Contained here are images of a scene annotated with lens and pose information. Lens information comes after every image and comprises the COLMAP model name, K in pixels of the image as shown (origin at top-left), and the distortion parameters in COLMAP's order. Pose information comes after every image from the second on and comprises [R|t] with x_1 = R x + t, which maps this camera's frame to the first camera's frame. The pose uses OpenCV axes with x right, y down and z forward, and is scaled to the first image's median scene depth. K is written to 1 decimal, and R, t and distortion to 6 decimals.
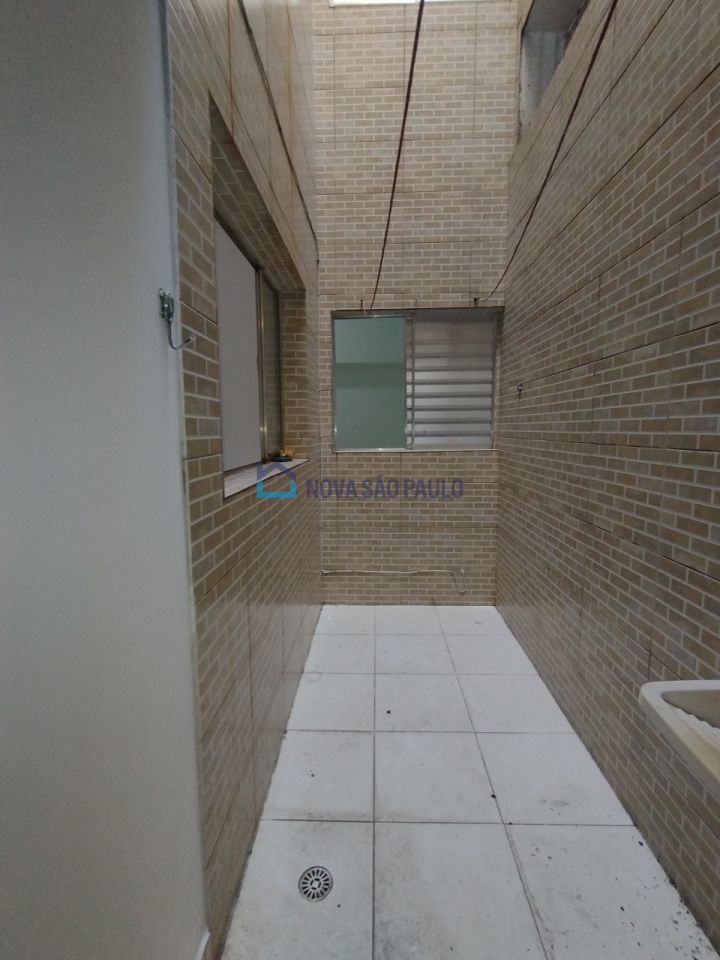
lens RADIAL K [[435.3, 0, 367.3], [0, 435.3, 482.0], [0, 0, 1]] dist [-0.003198, 0.000147]
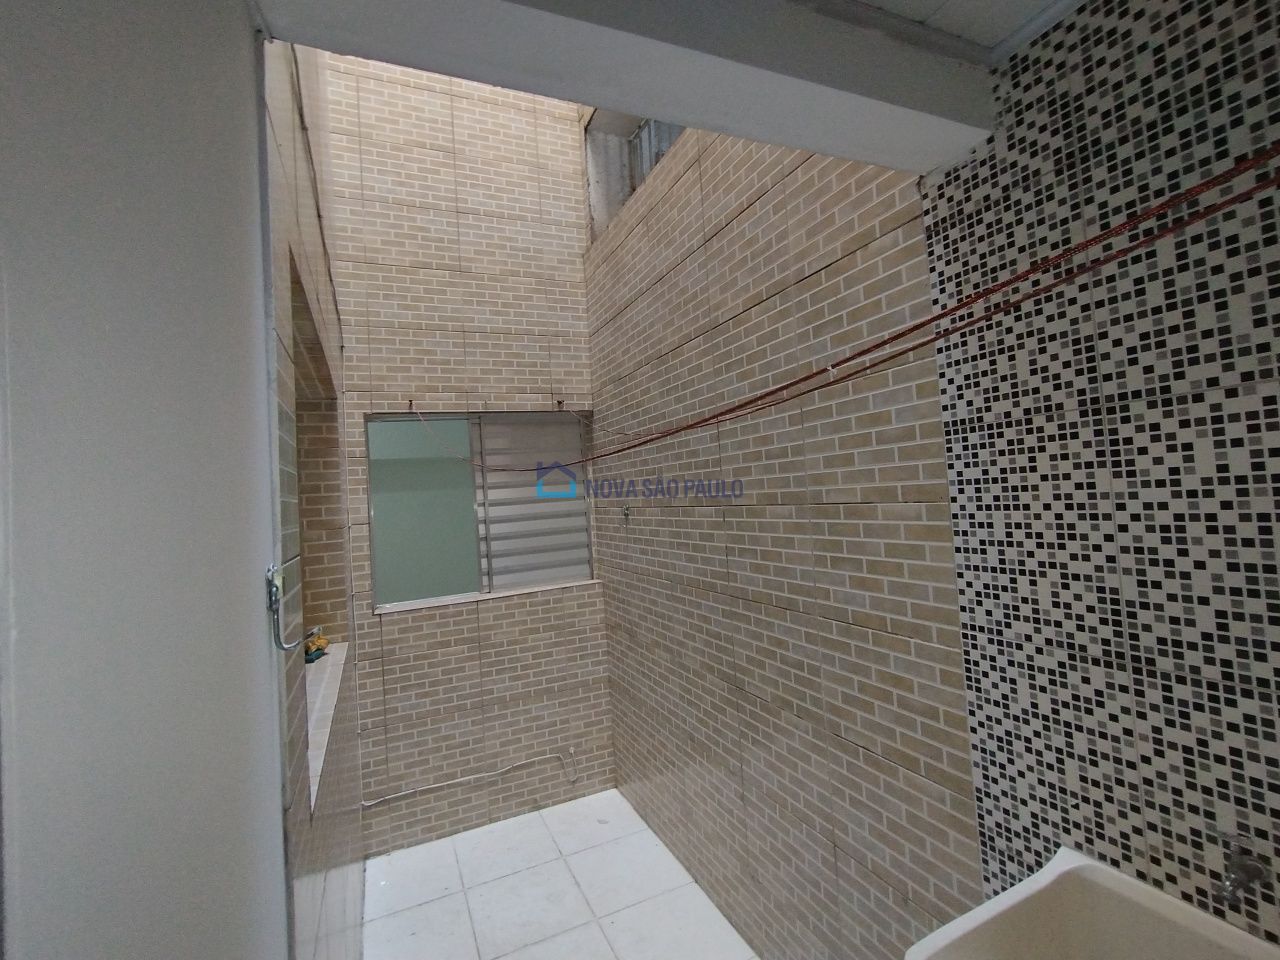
lens RADIAL K [[580.4, 0, 640.9], [0, 580.4, 473.4], [0, 0, 1]] dist [-0.003198, 0.000147]
pose [[0.898502, -0.038548, 0.437274, -0.105590], [0.112660, 0.983021, -0.144834, -0.121282], [-0.424266, 0.179397, 0.887589, -0.016305]]
